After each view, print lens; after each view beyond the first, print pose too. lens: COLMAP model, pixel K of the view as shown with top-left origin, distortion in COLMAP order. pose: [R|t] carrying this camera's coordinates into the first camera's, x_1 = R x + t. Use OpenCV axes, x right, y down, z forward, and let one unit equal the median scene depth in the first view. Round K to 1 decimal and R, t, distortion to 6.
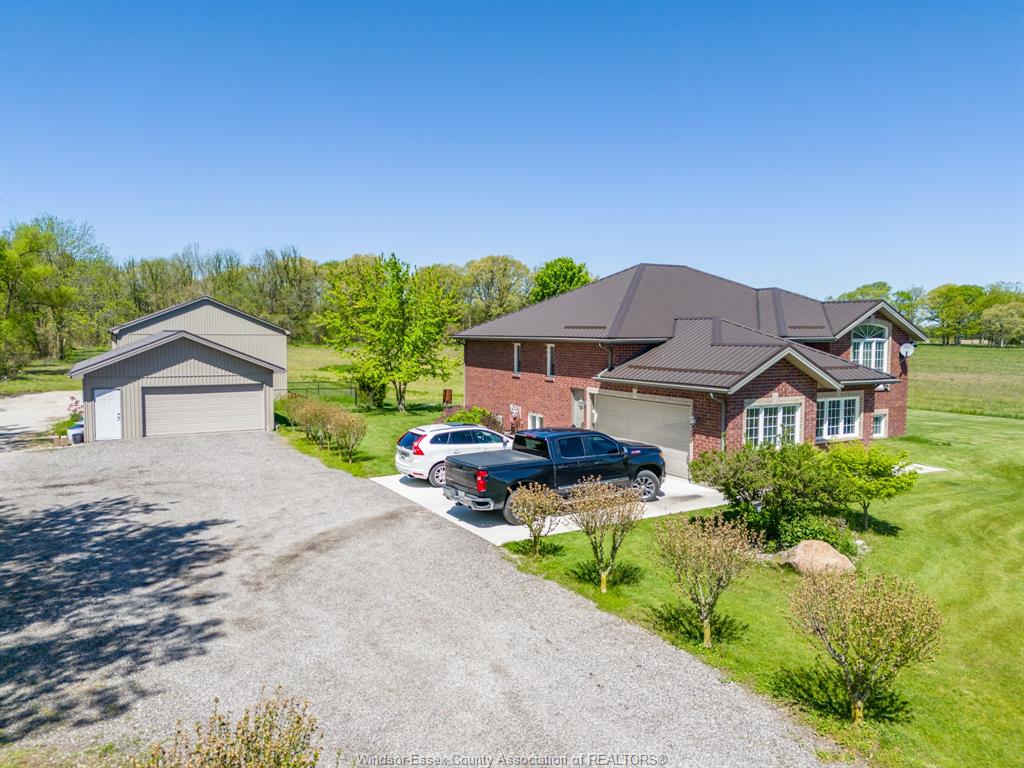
lens RADIAL K [[751.5, 0, 516.2], [0, 751.5, 387.0], [0, 0, 1]] dist [0.067489, -0.062660]
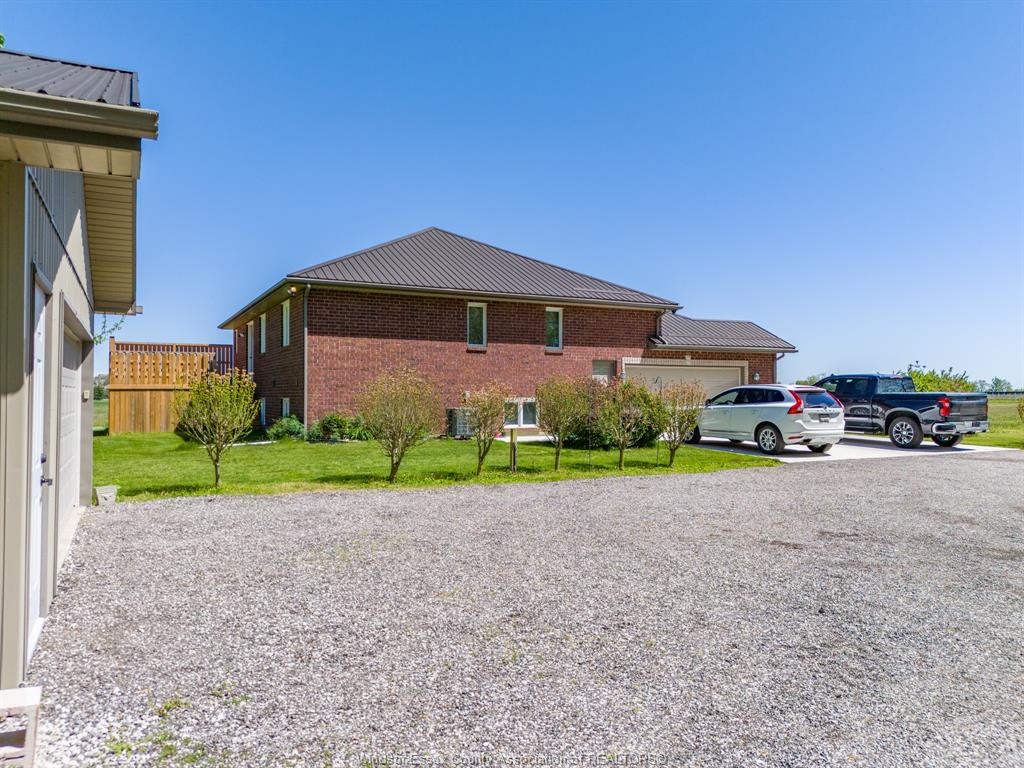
lens RADIAL K [[751.5, 0, 514.9], [0, 751.5, 388.9], [0, 0, 1]] dist [0.067489, -0.062660]
pose [[0.031951, 0.010439, 0.999435, -0.694919], [0.078852, 0.996802, -0.012932, 0.033616], [-0.996374, 0.079220, 0.031026, 0.959461]]
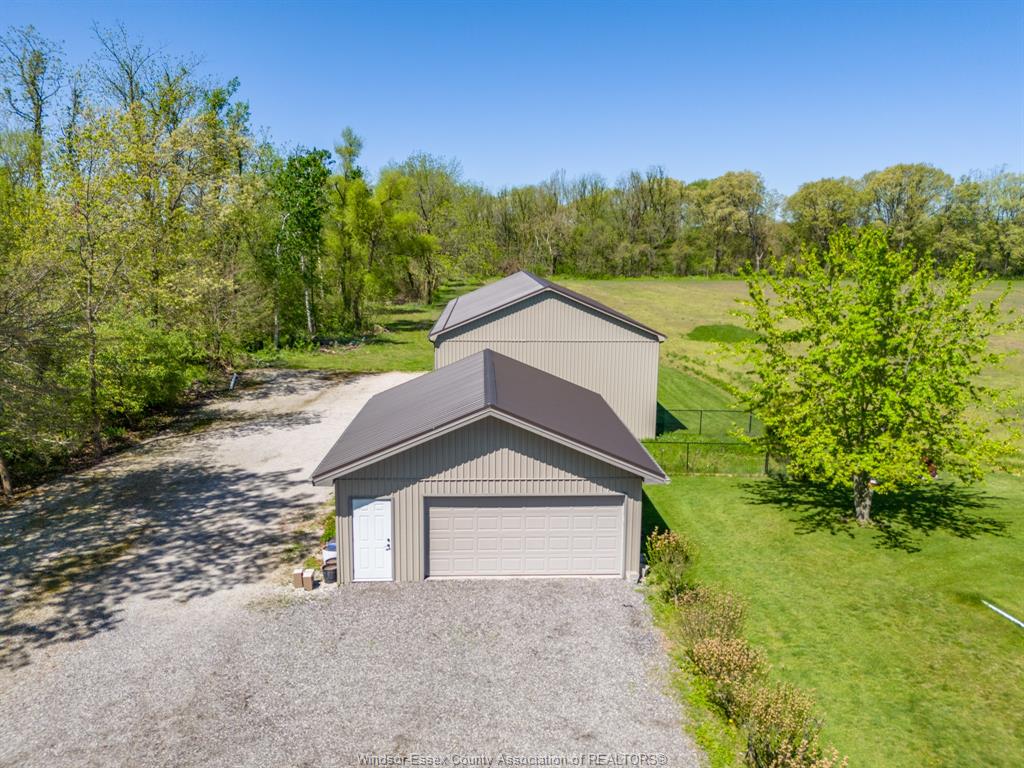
lens RADIAL K [[751.5, 0, 517.3], [0, 751.5, 388.3], [0, 0, 1]] dist [0.067489, -0.062660]
pose [[0.896931, 0.085040, -0.433916, -0.204884], [-0.035978, 0.992114, 0.120068, -0.162051], [0.440705, -0.092081, 0.892917, 0.573180]]
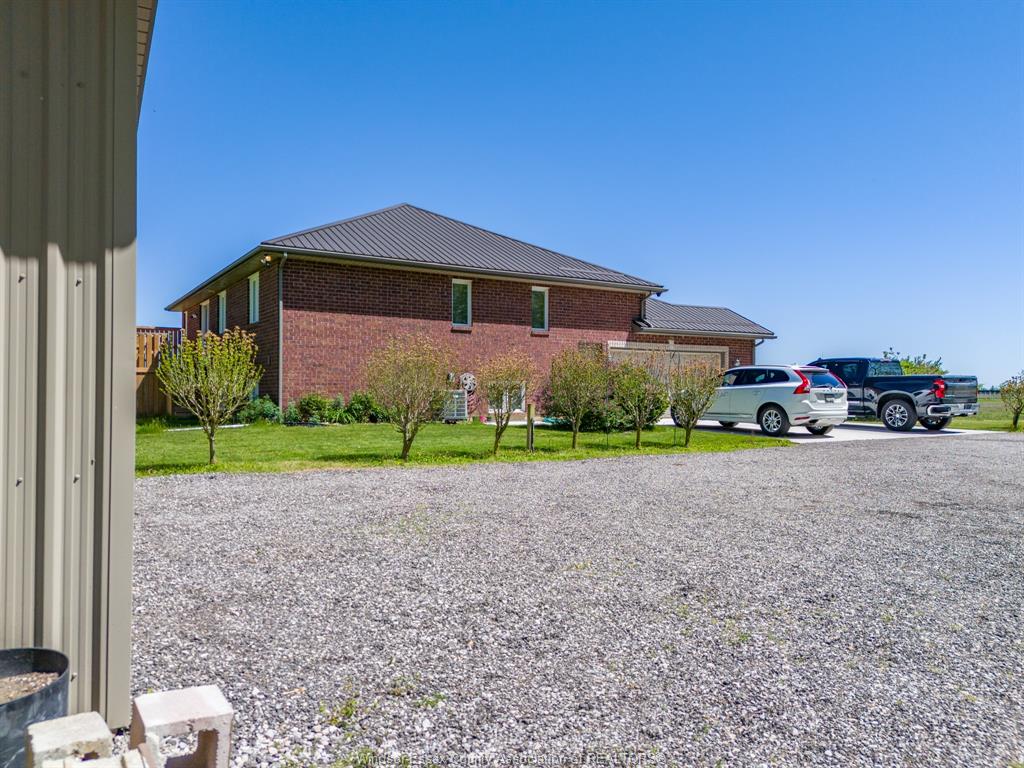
lens RADIAL K [[751.5, 0, 516.6], [0, 751.5, 389.4], [0, 0, 1]] dist [0.067489, -0.062660]
pose [[-0.054632, 0.008827, 0.998468, -0.659004], [0.077645, 0.996971, -0.004565, 0.044725], [-0.995483, 0.077277, -0.055152, 1.005845]]
